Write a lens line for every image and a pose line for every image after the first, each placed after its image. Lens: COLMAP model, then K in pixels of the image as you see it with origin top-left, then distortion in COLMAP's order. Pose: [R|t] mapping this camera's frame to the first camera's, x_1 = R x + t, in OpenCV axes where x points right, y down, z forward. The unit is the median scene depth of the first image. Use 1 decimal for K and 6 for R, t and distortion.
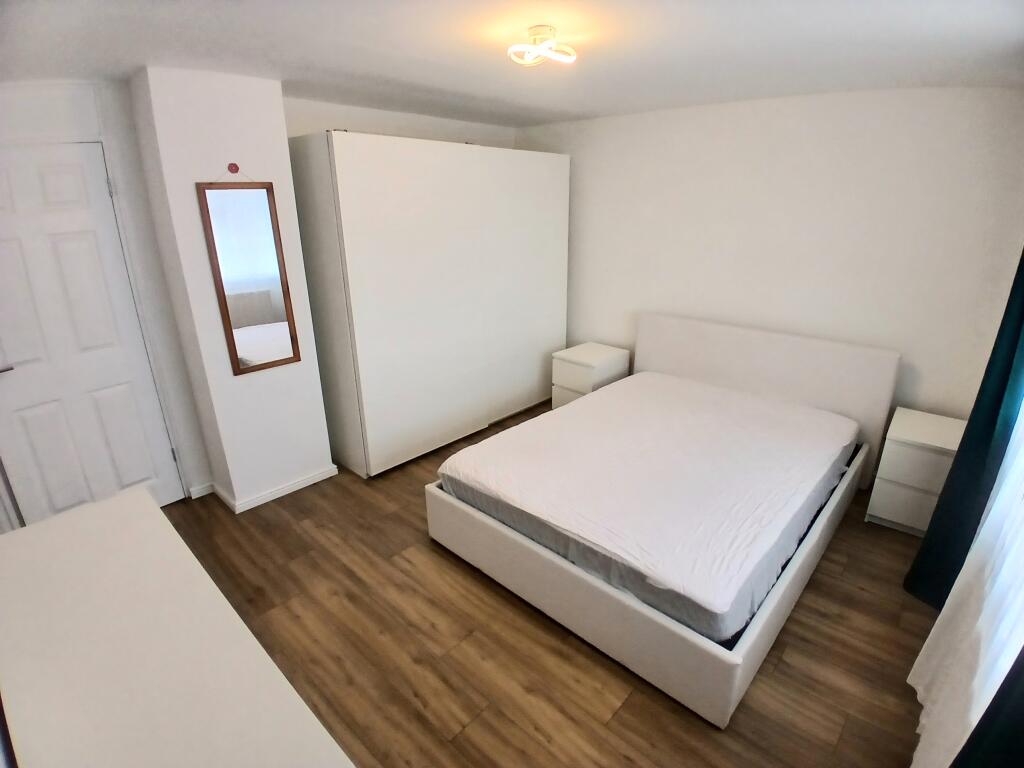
lens RADIAL K [[500.0, 0, 526.0], [0, 500.0, 379.3], [0, 0, 1]] dist [0.001987, -0.045170]
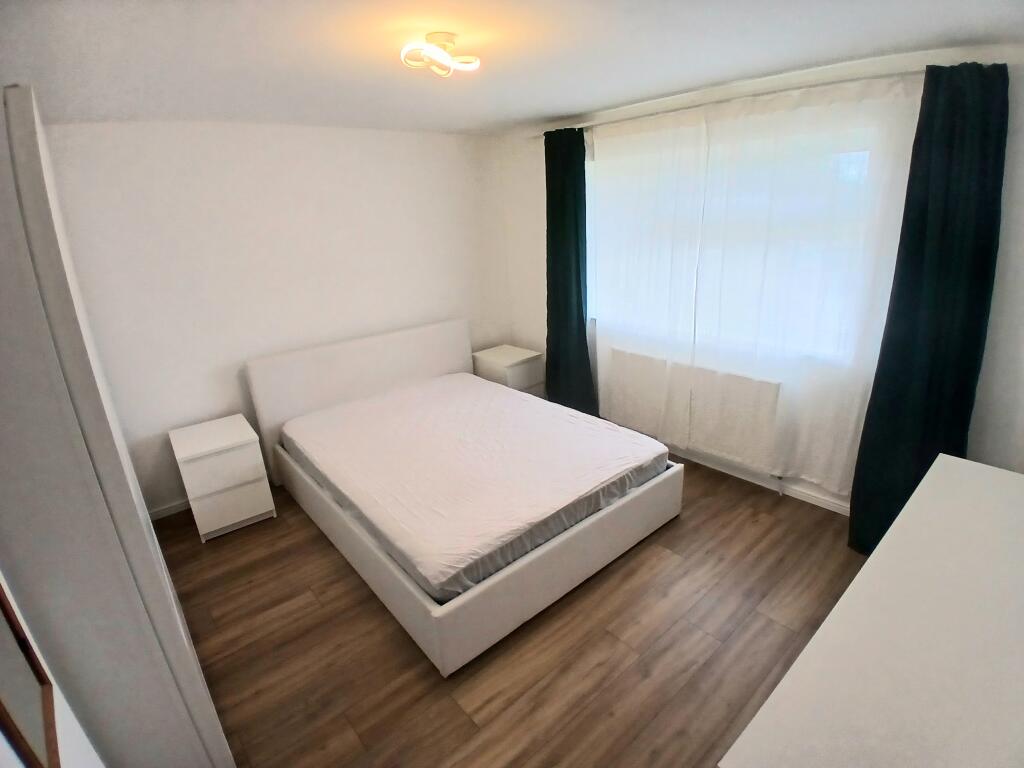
lens RADIAL K [[500.0, 0, 526.0], [0, 500.0, 379.3], [0, 0, 1]] dist [0.001987, -0.045170]
pose [[0.125309, -0.318241, 0.939692, -0.901900], [0.371101, 0.893437, 0.253089, -0.266914], [-0.920099, 0.317007, 0.230055, 0.740063]]
